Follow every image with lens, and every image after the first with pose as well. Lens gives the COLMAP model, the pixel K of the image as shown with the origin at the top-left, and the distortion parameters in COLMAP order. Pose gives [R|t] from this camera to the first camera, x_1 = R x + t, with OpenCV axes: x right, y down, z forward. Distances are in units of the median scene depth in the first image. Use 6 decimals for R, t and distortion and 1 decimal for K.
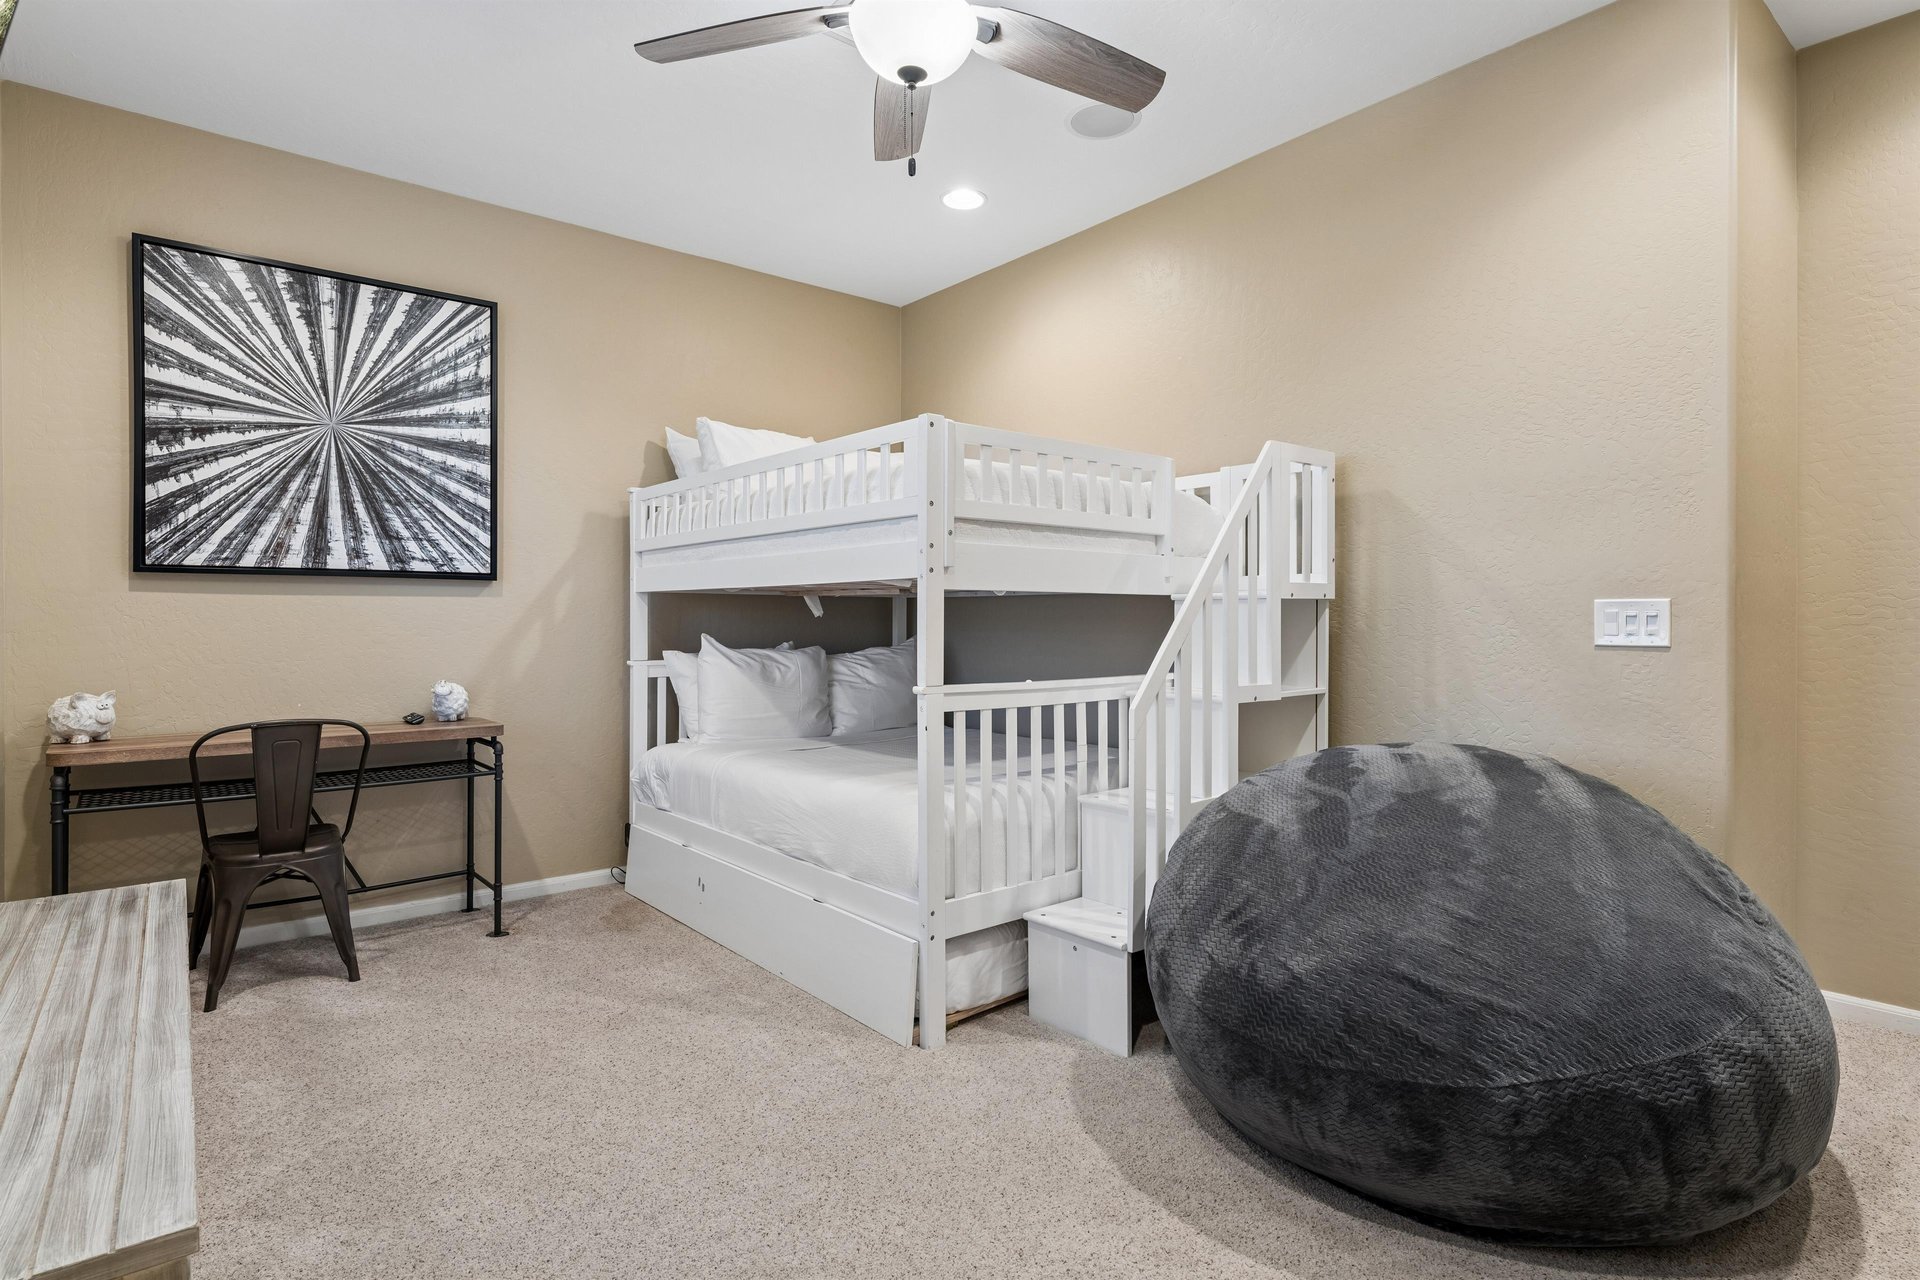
lens RADIAL K [[978.1, 0, 960.0], [0, 978.1, 640.0], [0, 0, 1]] dist [-0.001975, -0.000936]
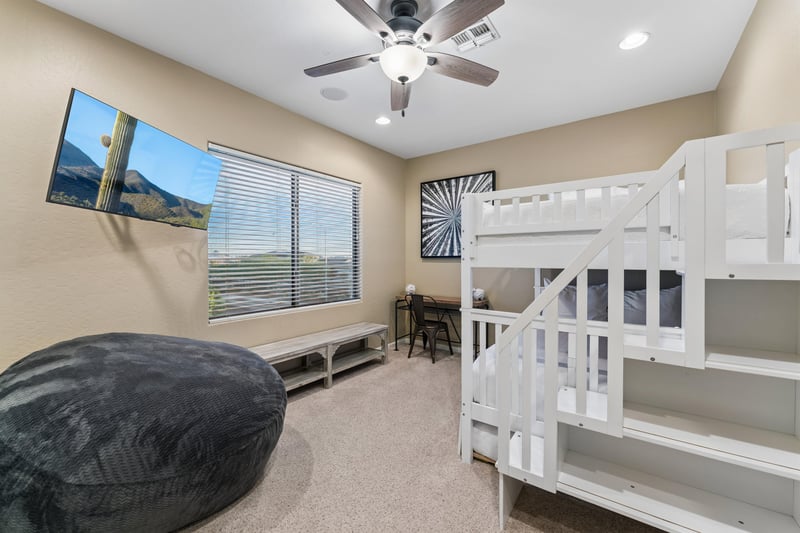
lens RADIAL K [[320.1, 0, 400.0], [0, 320.1, 266.5], [0, 0, 1]] dist [-0.001742, -0.000206]
pose [[0.229470, 0.021462, -0.973079, 0.545150], [-0.020036, 0.999649, 0.017323, -0.051720], [0.973109, 0.015522, 0.229820, 0.541117]]
